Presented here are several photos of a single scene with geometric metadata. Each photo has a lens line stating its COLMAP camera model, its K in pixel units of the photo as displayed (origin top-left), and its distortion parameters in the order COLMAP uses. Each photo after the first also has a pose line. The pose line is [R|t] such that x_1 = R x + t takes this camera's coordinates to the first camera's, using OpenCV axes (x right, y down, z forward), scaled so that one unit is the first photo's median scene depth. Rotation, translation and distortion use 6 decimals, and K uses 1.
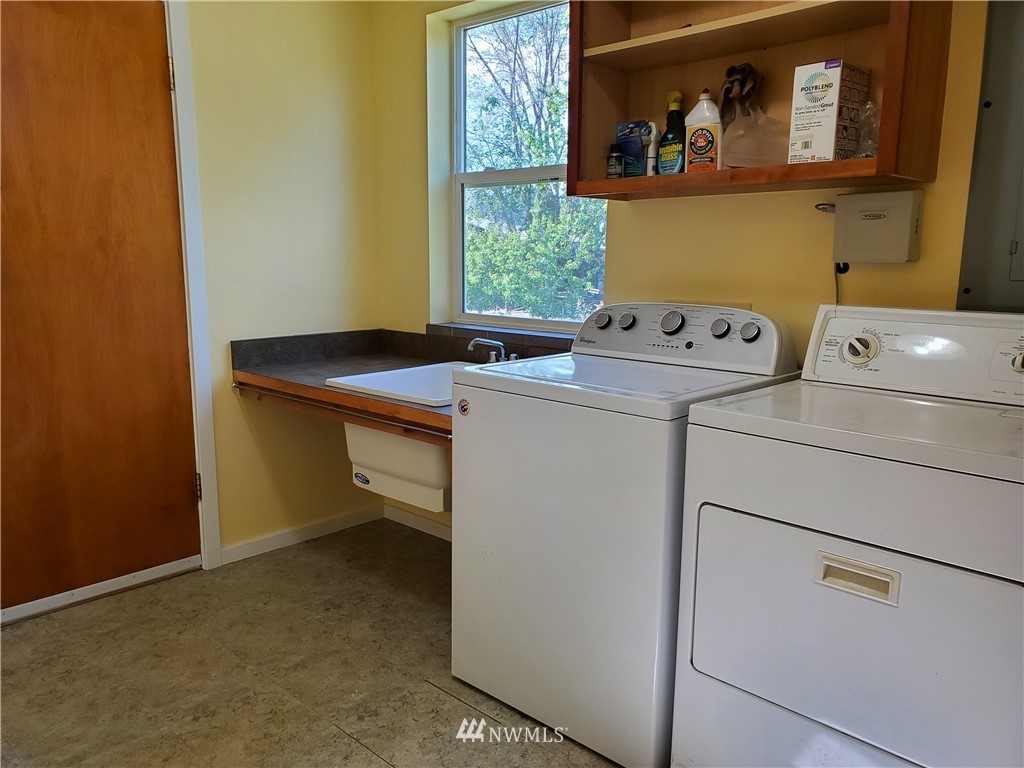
lens RADIAL K [[793.0, 0, 512.0], [0, 793.0, 384.0], [0, 0, 1]] dist [0.006372, 0.006697]
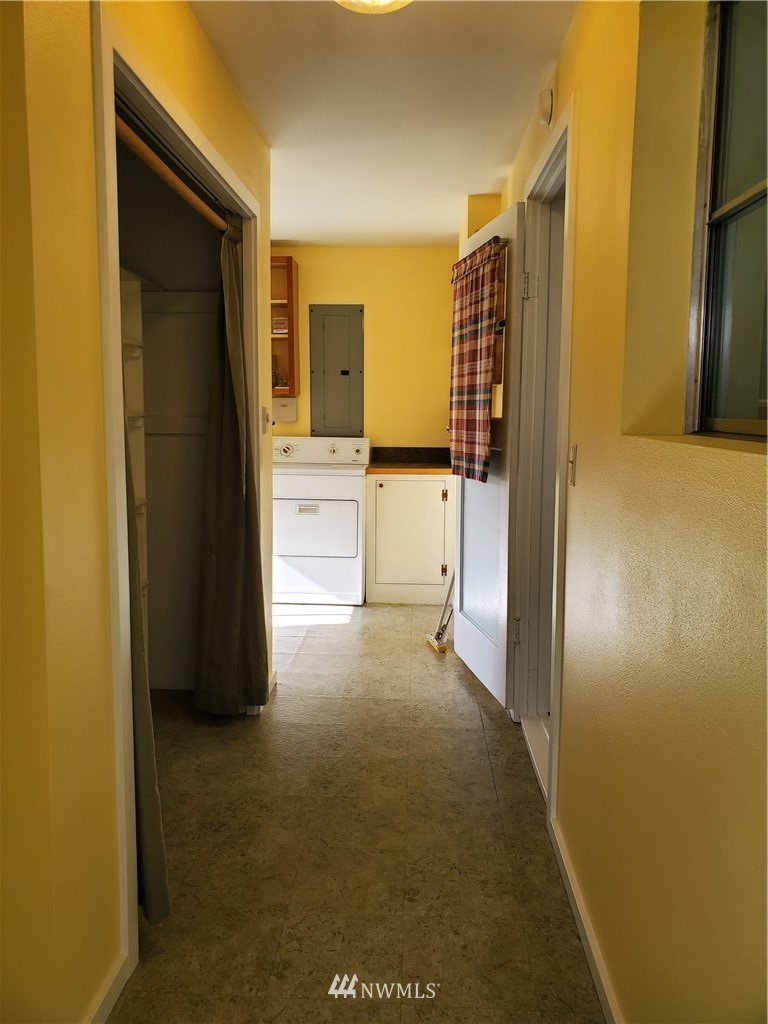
lens RADIAL K [[793.0, 0, 384.0], [0, 793.0, 512.0], [0, 0, 1]] dist [0.006372, 0.006697]
pose [[0.751543, -0.083228, 0.654412, -1.194820], [0.104109, 0.994542, 0.006923, 0.193029], [-0.651417, 0.062927, 0.756106, -1.403918]]
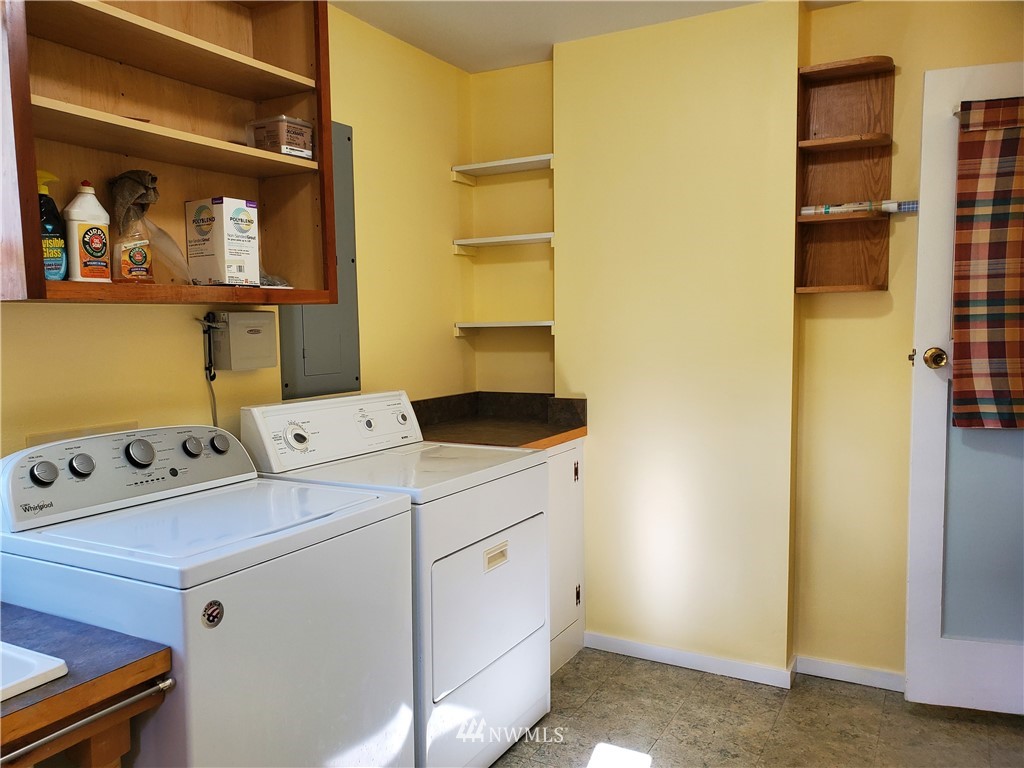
lens RADIAL K [[793.0, 0, 512.0], [0, 793.0, 384.0], [0, 0, 1]] dist [0.006372, 0.006697]
pose [[-0.254310, -0.075629, 0.964161, -0.804157], [0.170284, 0.977861, 0.121618, -0.211761], [-0.952013, 0.195110, -0.235802, 0.923039]]
